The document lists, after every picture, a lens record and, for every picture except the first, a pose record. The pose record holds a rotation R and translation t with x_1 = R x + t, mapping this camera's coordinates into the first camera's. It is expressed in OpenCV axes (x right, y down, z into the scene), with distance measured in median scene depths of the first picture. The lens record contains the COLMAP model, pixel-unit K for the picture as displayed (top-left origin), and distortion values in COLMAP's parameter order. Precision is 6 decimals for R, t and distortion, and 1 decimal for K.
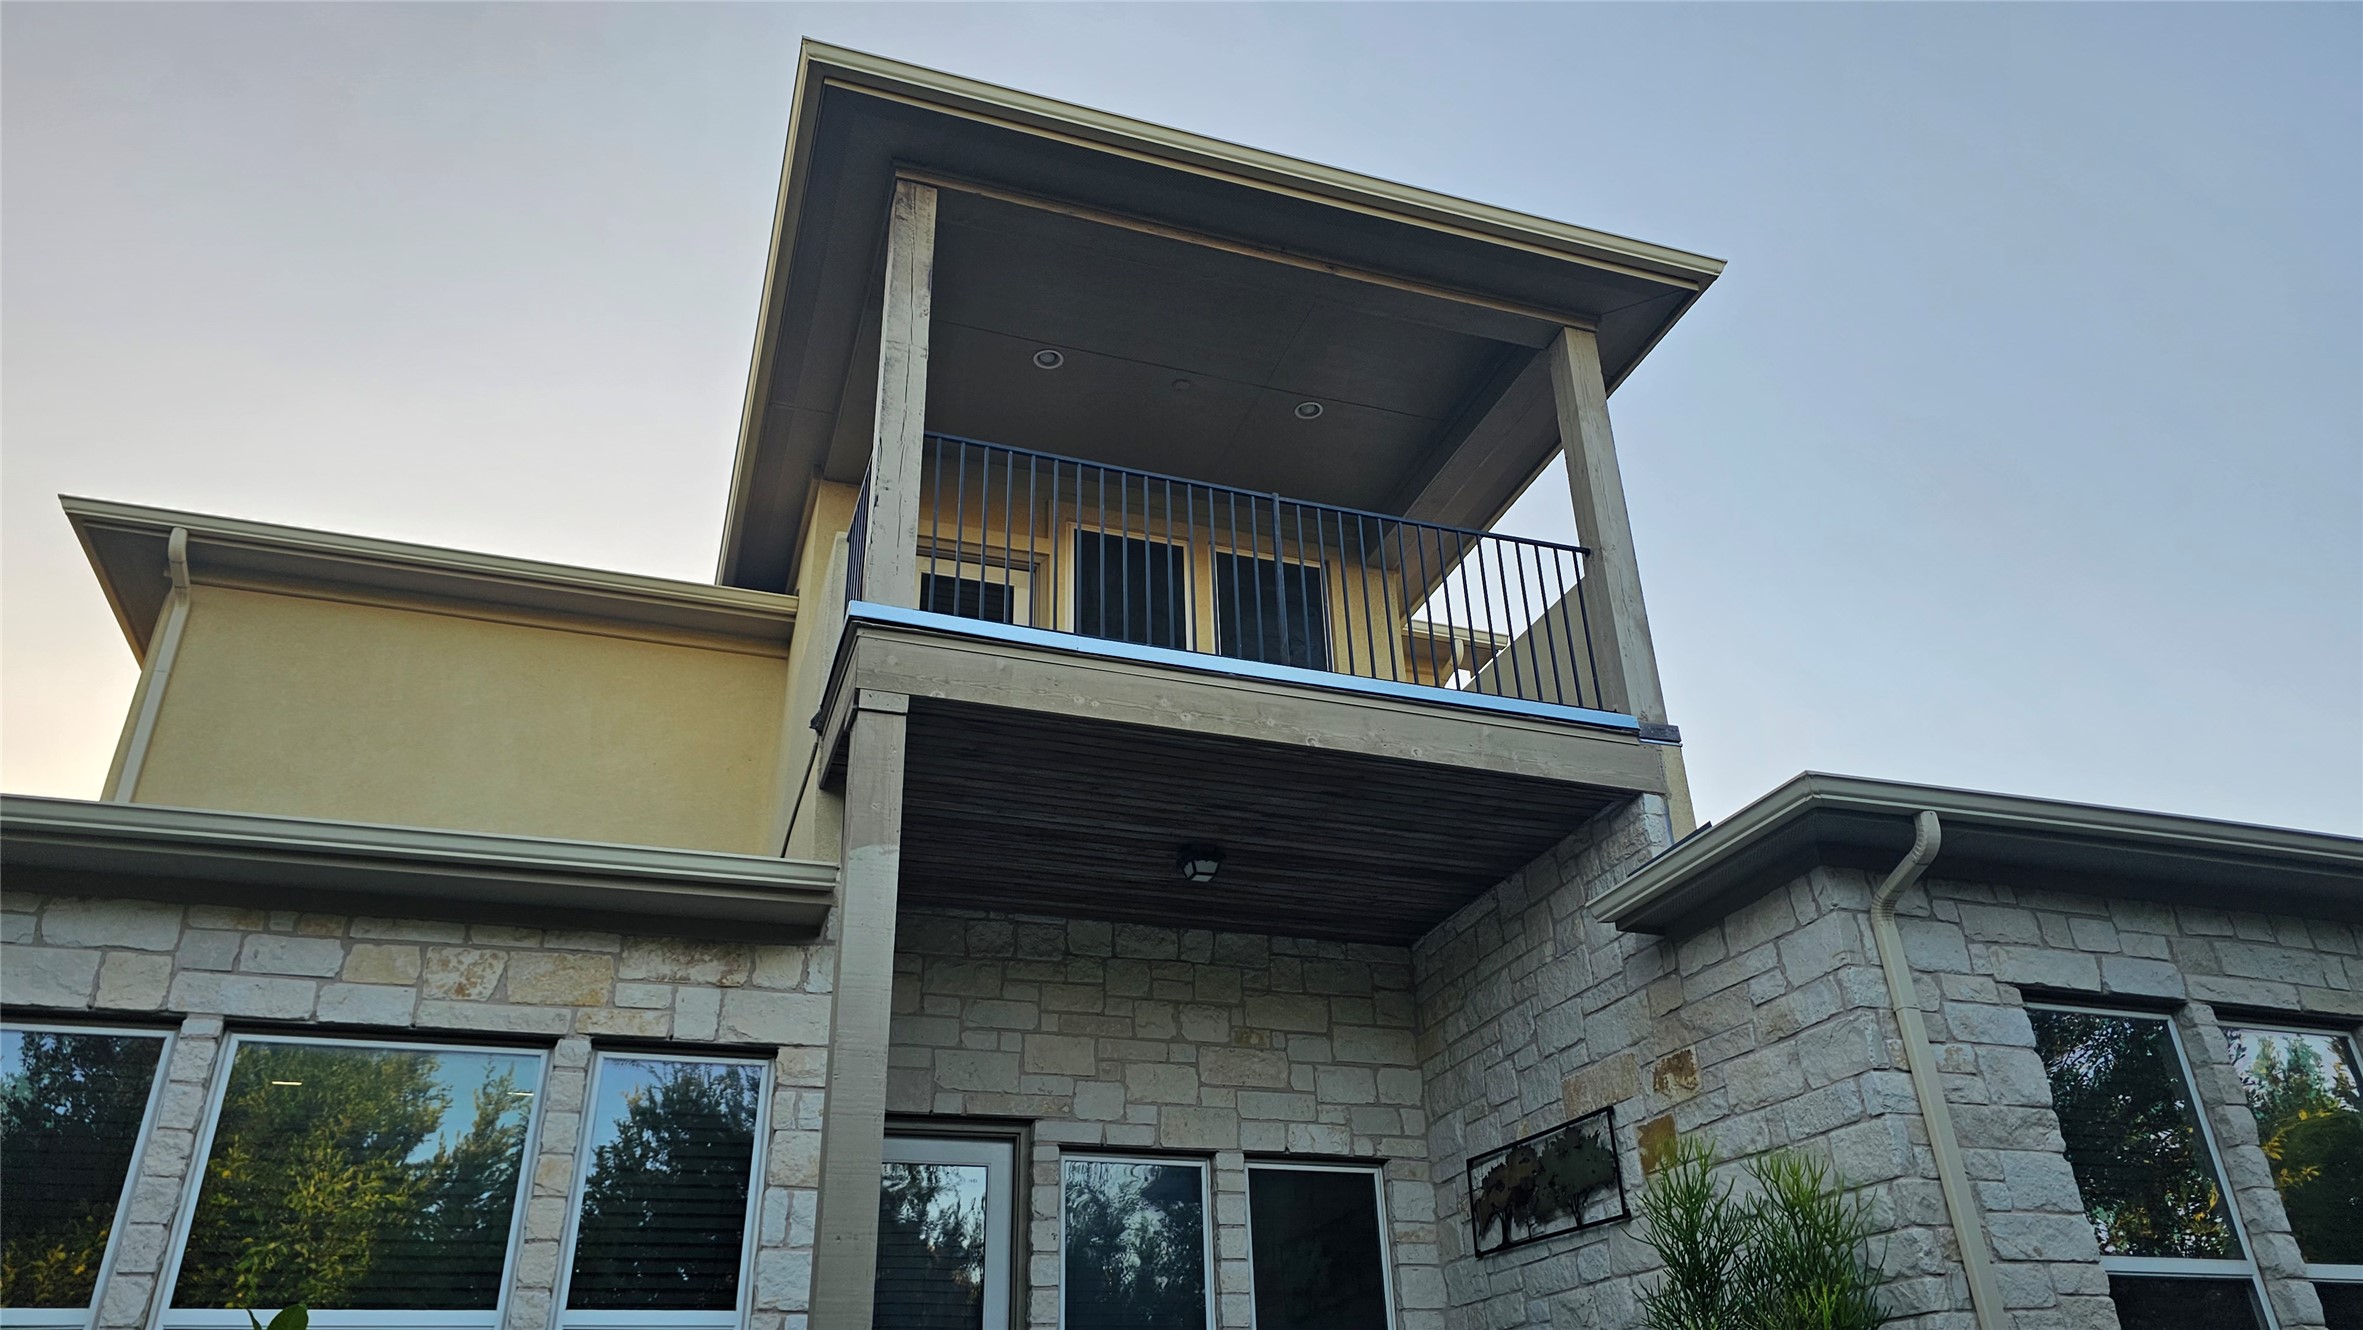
lens RADIAL K [[1569.7, 0, 1185.1], [0, 1569.7, 680.4], [0, 0, 1]] dist [0.057140, -0.004484]
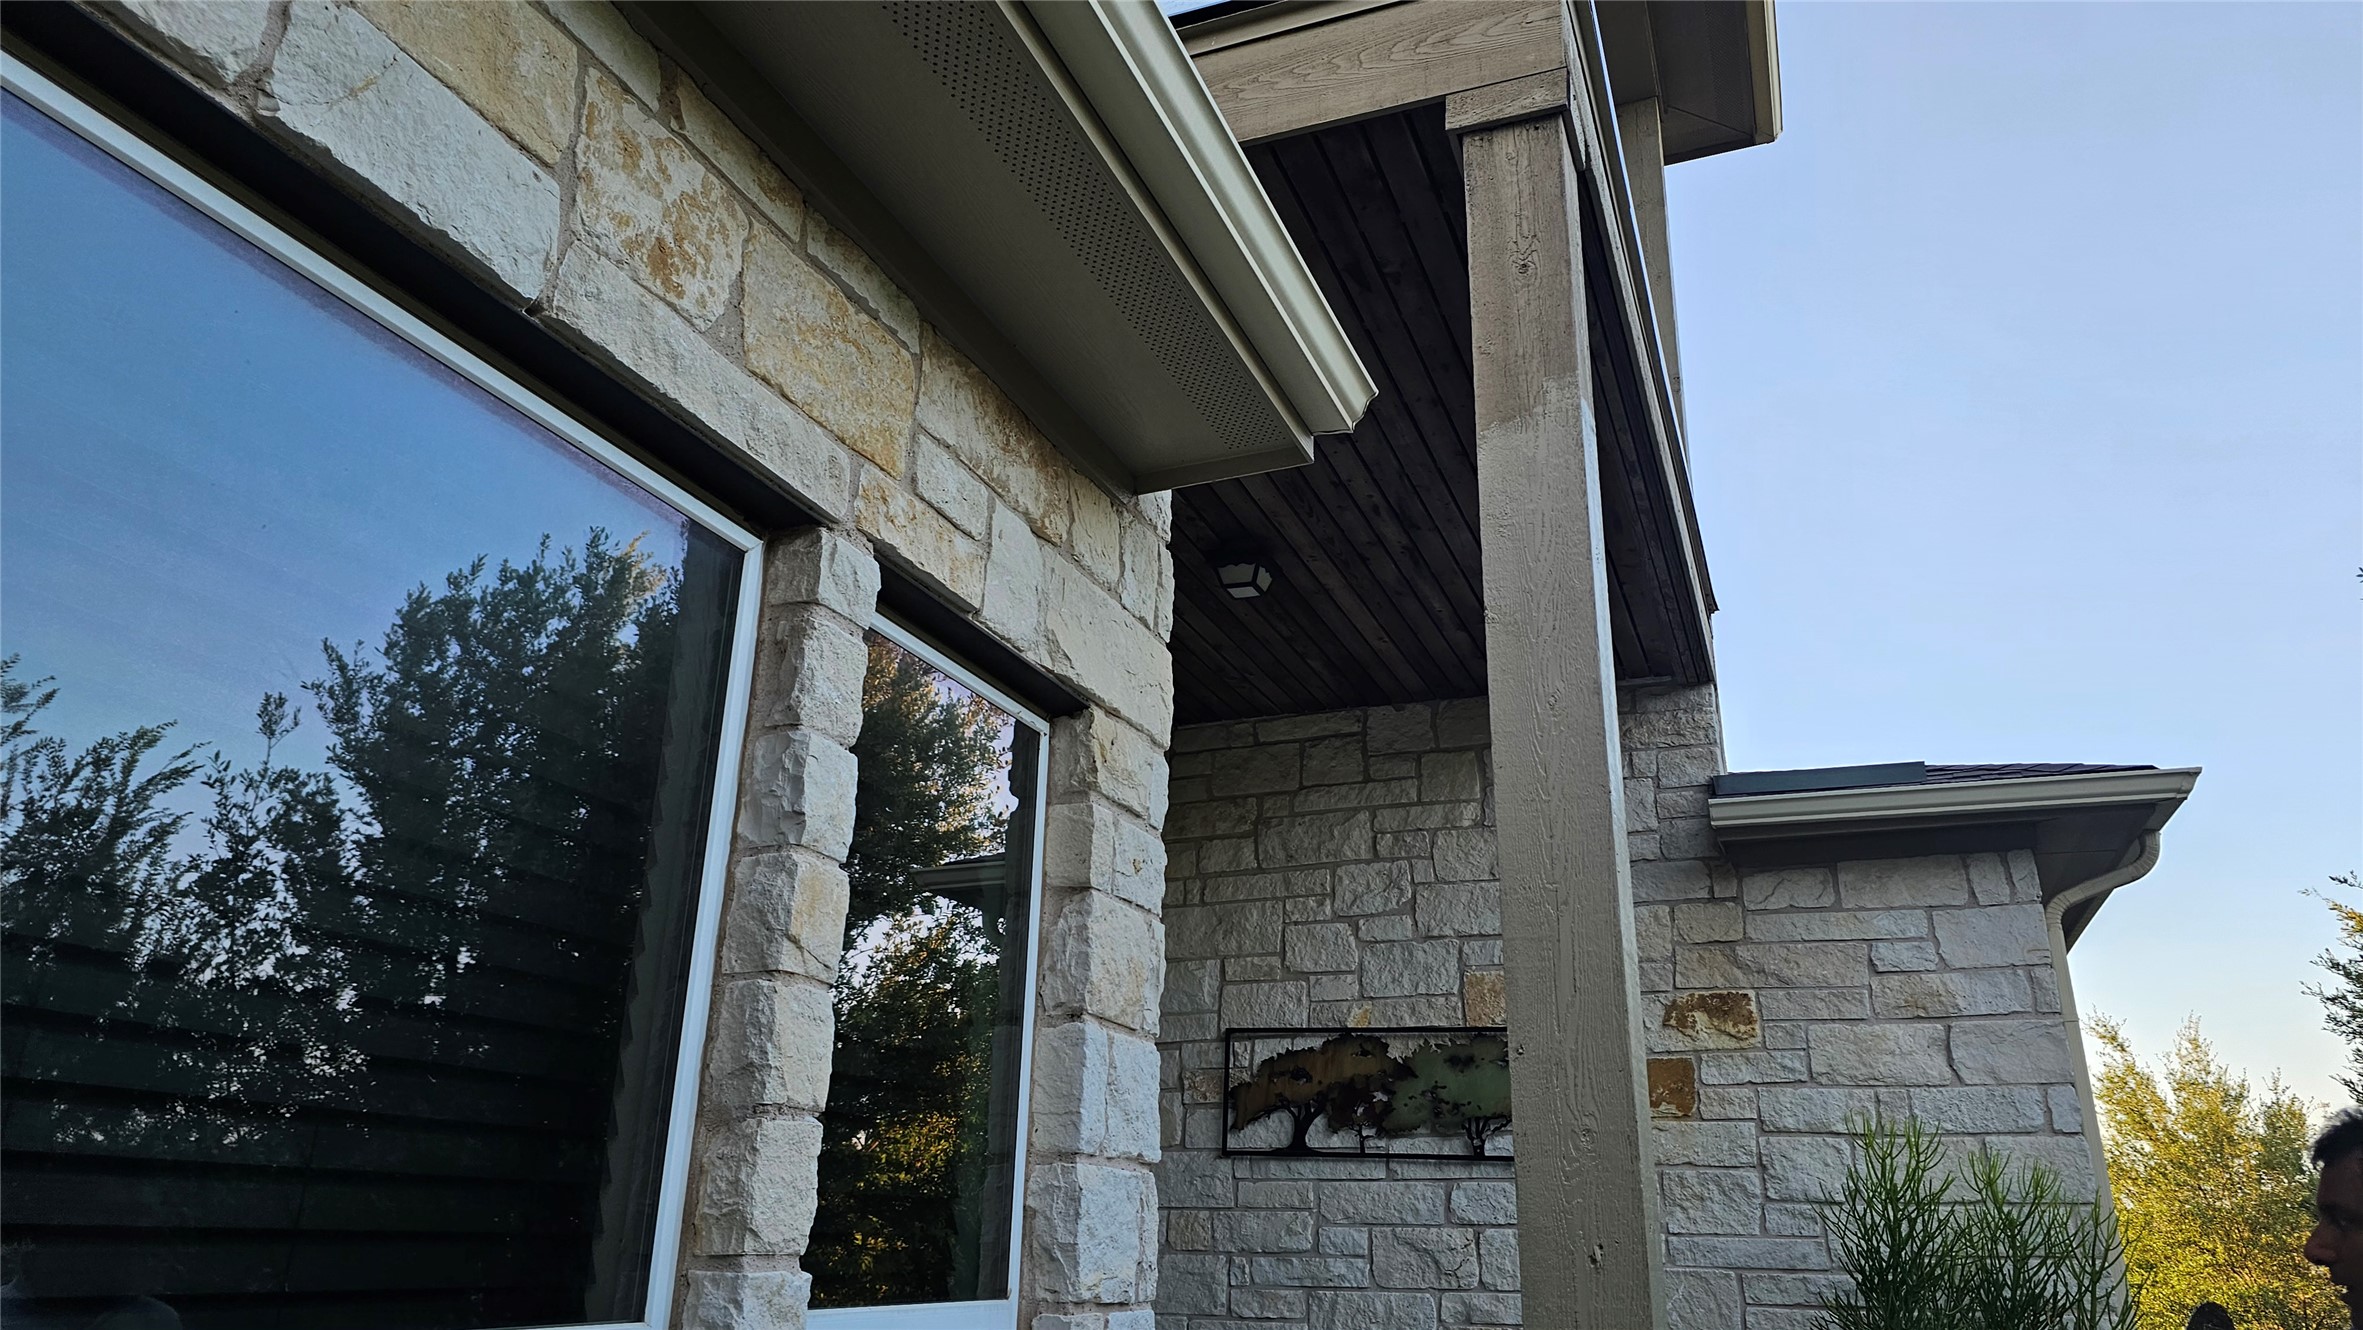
lens RADIAL K [[1569.7, 0, 1187.4], [0, 1569.7, 645.6], [0, 0, 1]] dist [0.057140, -0.004484]
pose [[0.638393, 0.302834, 0.707634, -0.468672], [-0.388465, 0.920439, -0.043451, 0.189889], [-0.664492, -0.247152, 0.705242, 0.571386]]
